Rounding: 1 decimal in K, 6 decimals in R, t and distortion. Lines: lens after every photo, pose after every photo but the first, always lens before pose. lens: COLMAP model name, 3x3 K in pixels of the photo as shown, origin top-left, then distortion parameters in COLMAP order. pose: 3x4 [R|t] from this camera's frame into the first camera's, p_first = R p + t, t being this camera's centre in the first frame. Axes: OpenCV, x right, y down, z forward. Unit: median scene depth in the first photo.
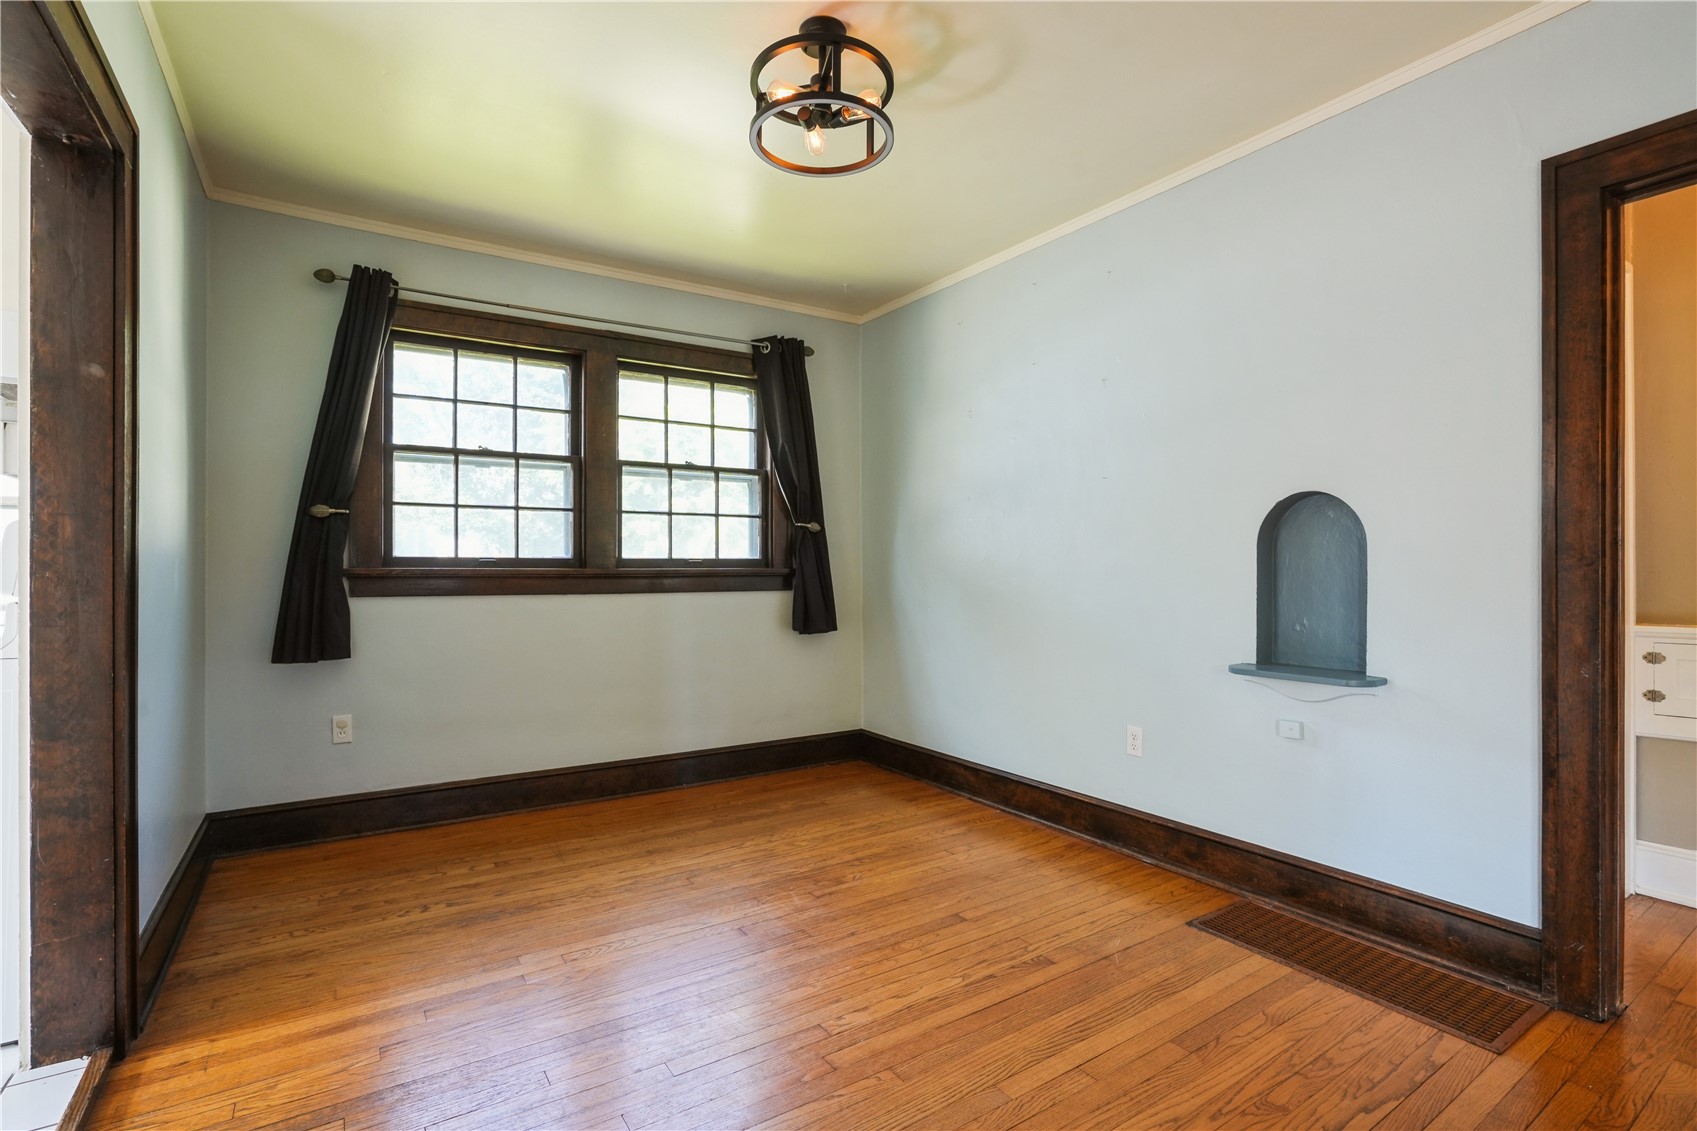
lens RADIAL K [[781.6, 0, 843.2], [0, 781.6, 567.5], [0, 0, 1]] dist [-0.069108, 0.029129]
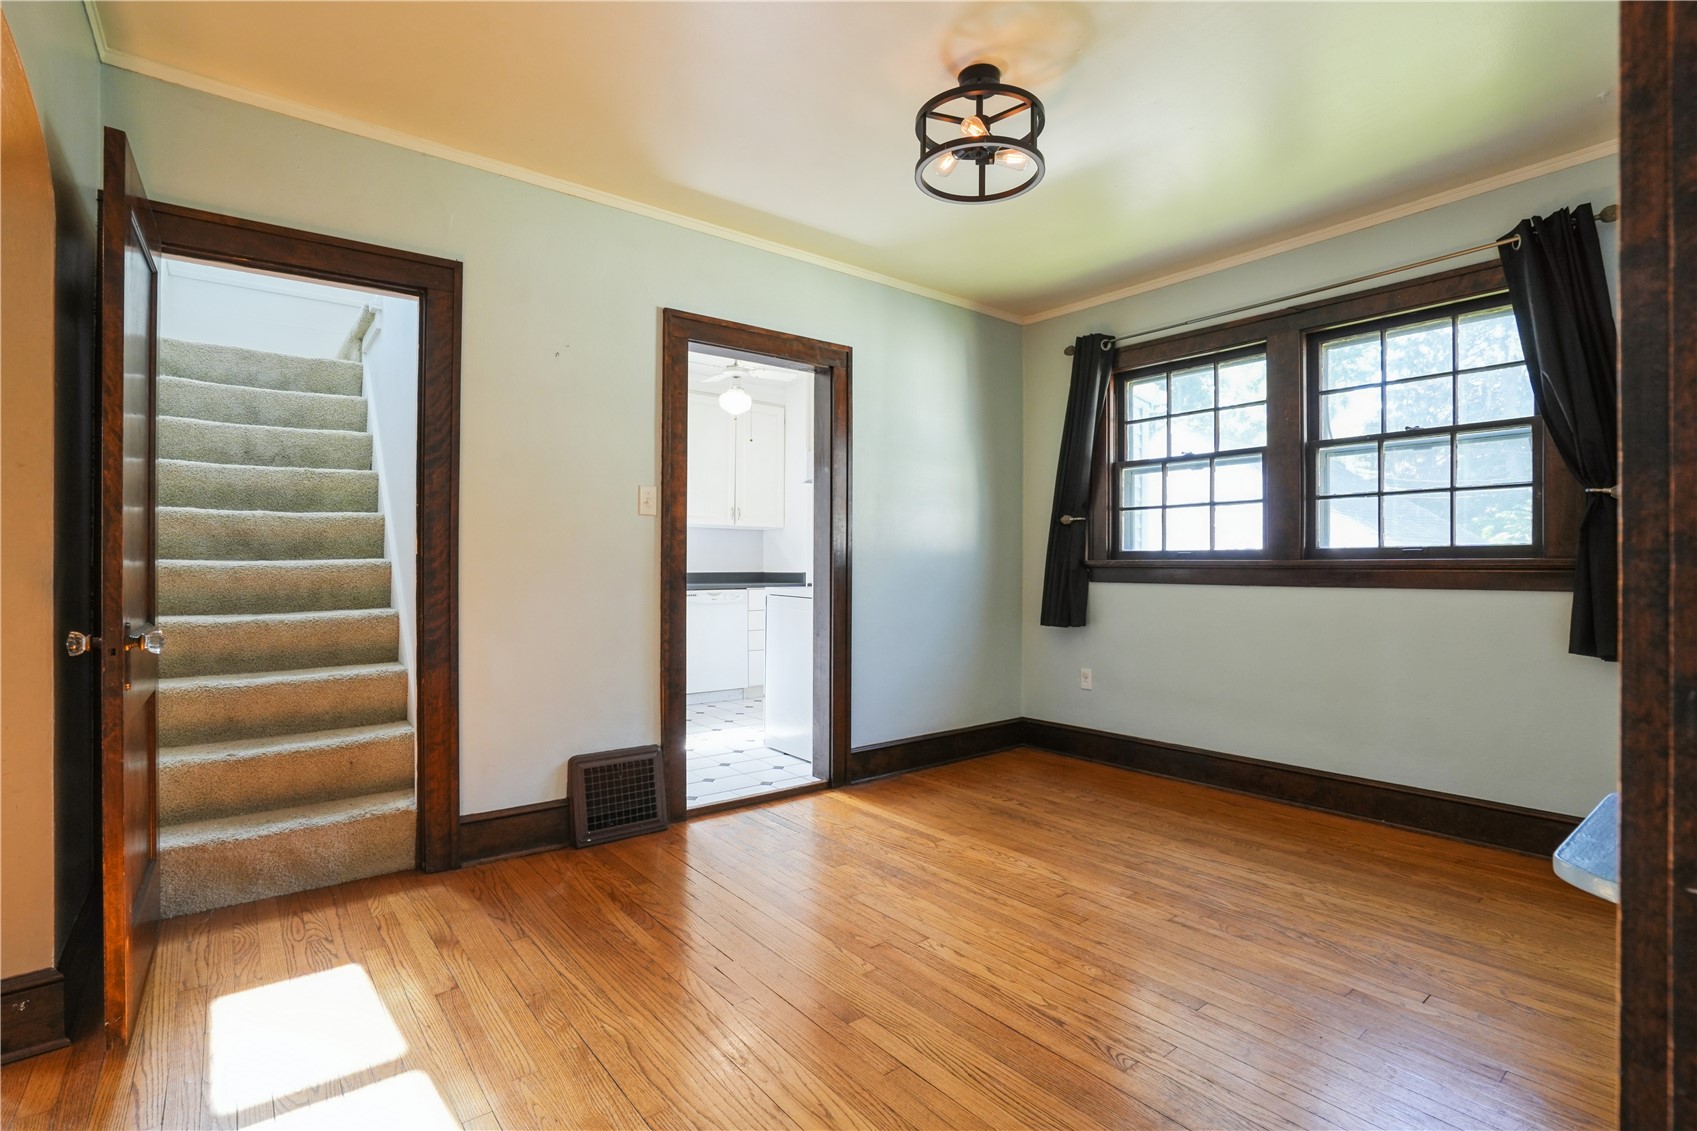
lens RADIAL K [[781.6, 0, 843.2], [0, 781.6, 567.5], [0, 0, 1]] dist [-0.069108, 0.029129]
pose [[0.097753, 0.006851, -0.995187, 0.623030], [0.005435, 0.999958, 0.007418, 0.000767], [0.995196, -0.006134, 0.097712, 0.400930]]
